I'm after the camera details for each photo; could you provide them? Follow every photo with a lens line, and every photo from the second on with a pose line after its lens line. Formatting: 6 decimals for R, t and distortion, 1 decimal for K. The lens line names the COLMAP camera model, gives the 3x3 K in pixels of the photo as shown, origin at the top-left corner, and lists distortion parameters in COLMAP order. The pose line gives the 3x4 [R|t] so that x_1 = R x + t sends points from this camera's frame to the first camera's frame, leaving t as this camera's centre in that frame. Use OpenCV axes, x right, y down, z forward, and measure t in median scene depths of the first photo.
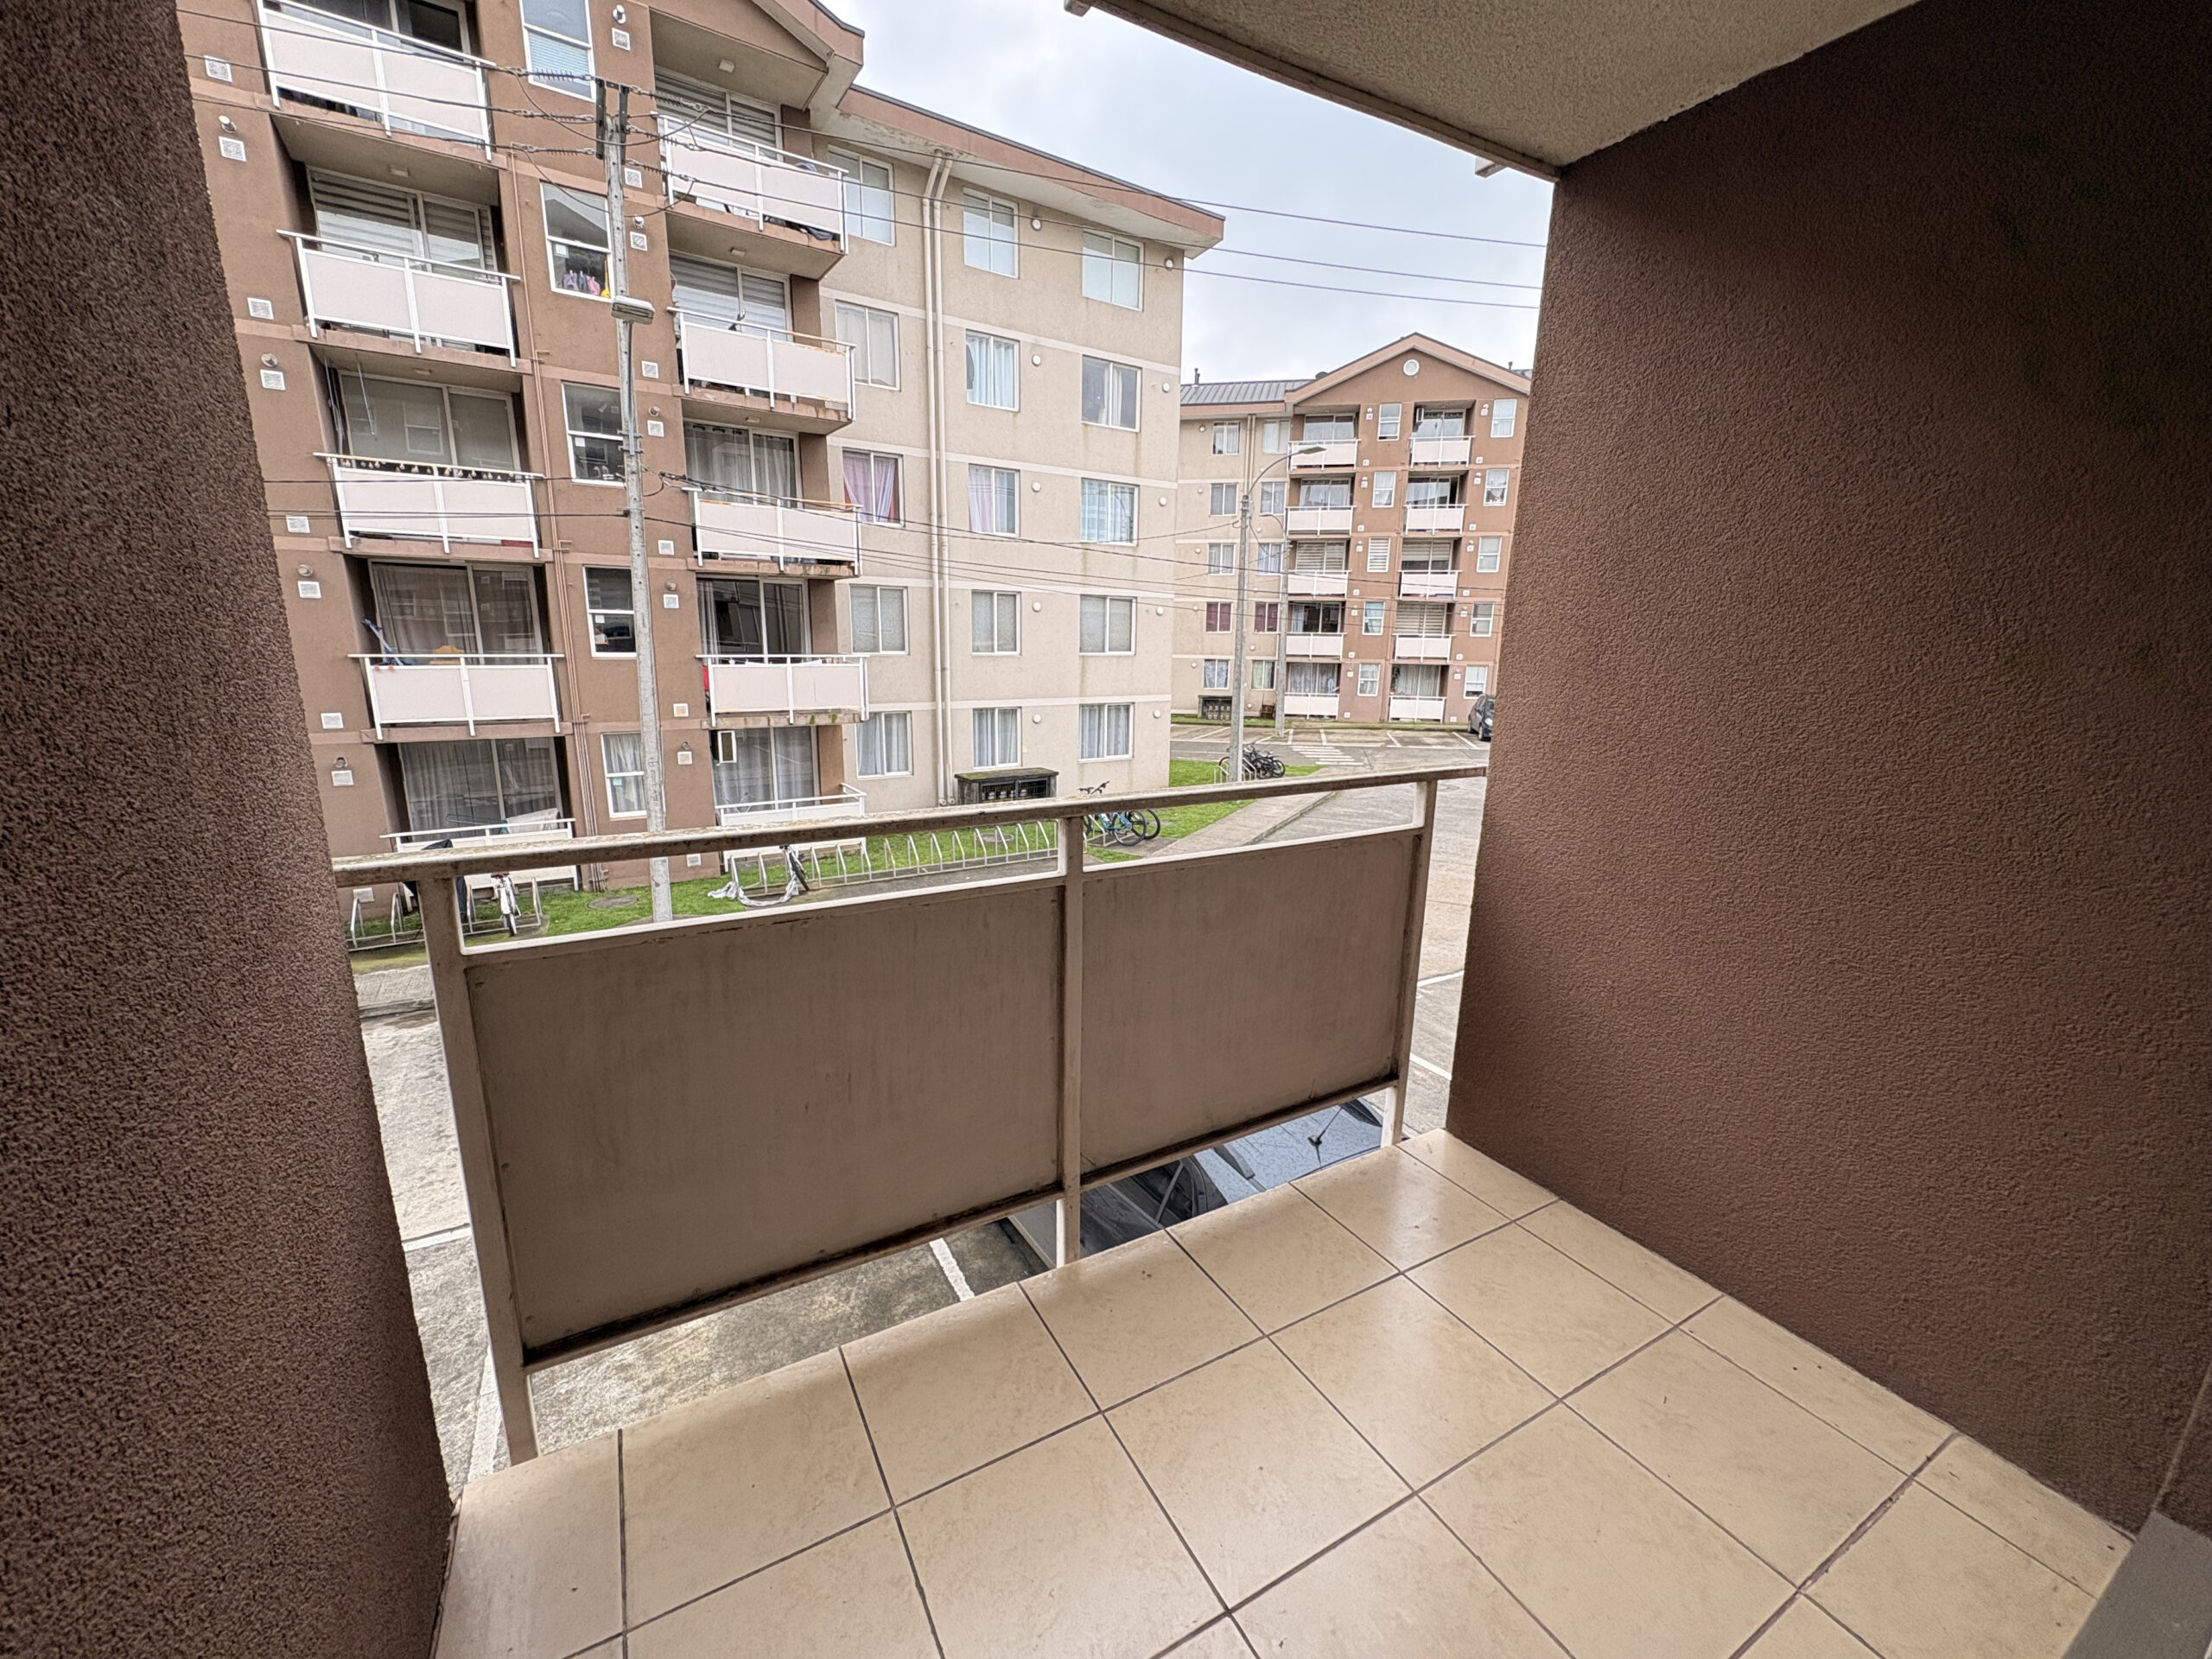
lens RADIAL K [[887.1, 0, 1106.0], [0, 887.1, 829.5], [0, 0, 1]] dist [0.000137, -0.000266]
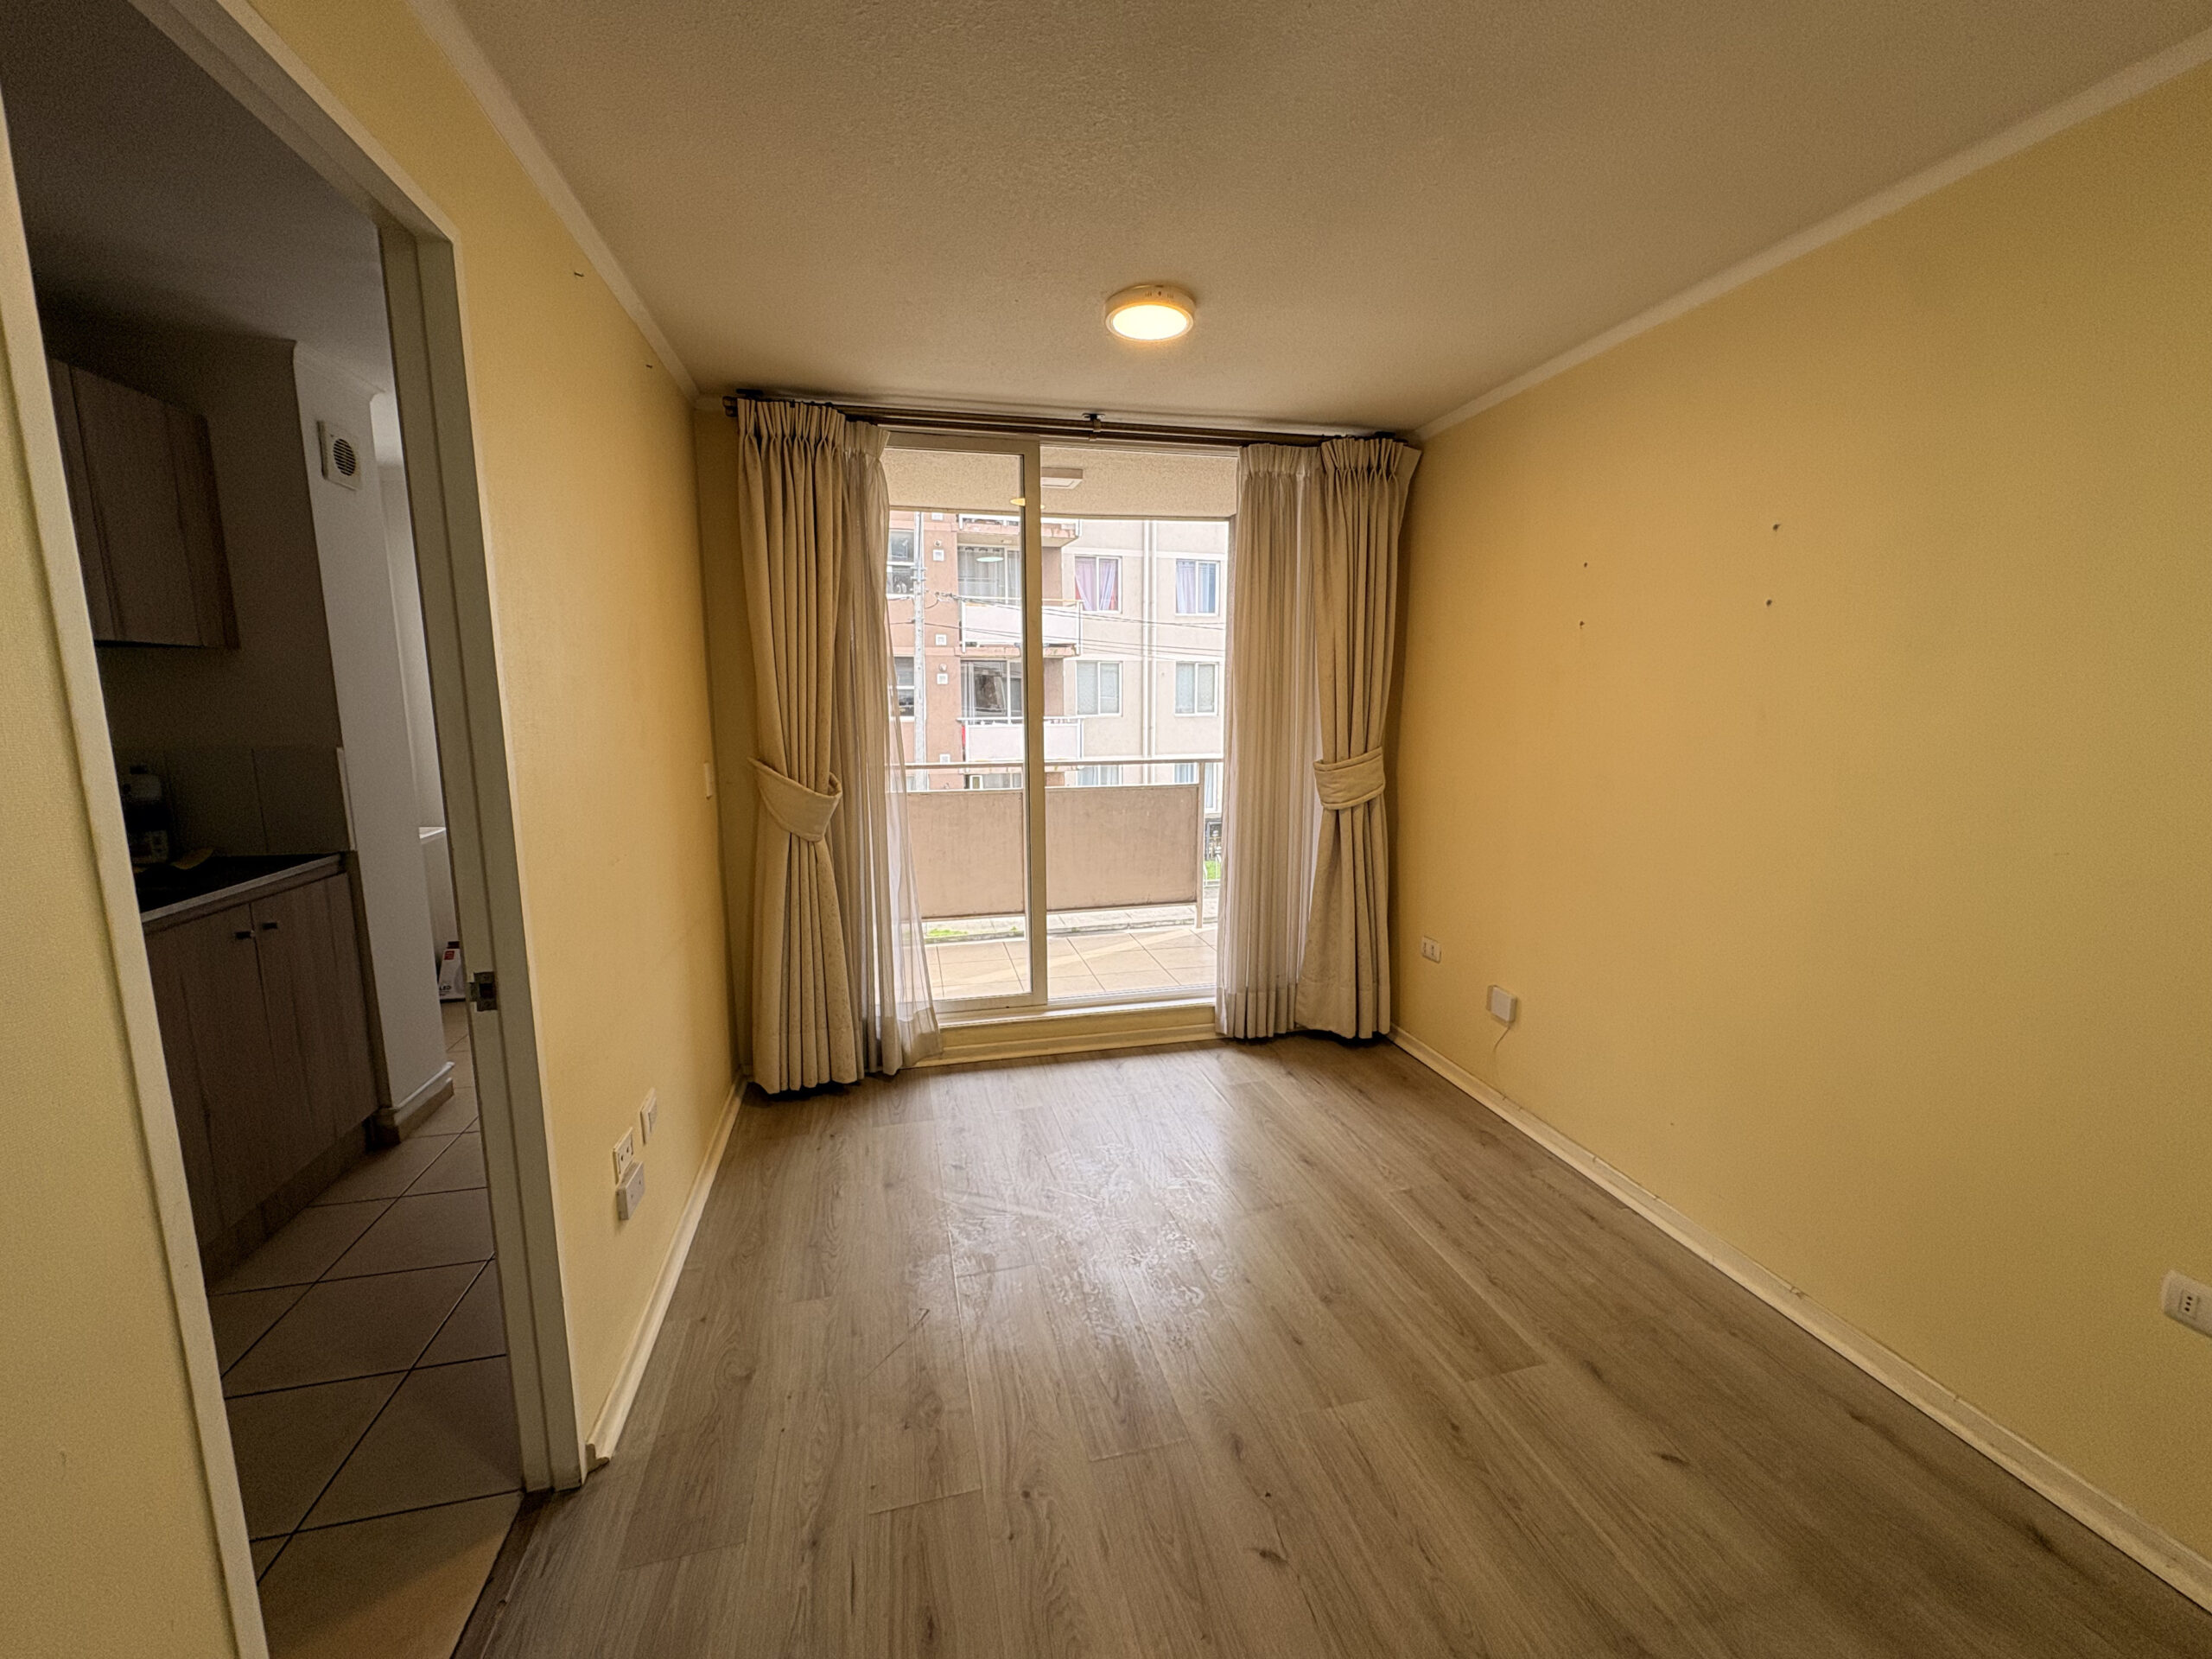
lens RADIAL K [[875.8, 0, 1106.0], [0, 875.8, 829.5], [0, 0, 1]] dist [-0.002118, 0.000049]
pose [[0.961171, 0.023869, -0.274918, 0.111832], [-0.042164, 0.997257, -0.060829, 0.038961], [0.272712, 0.070059, 0.959542, -0.180090]]
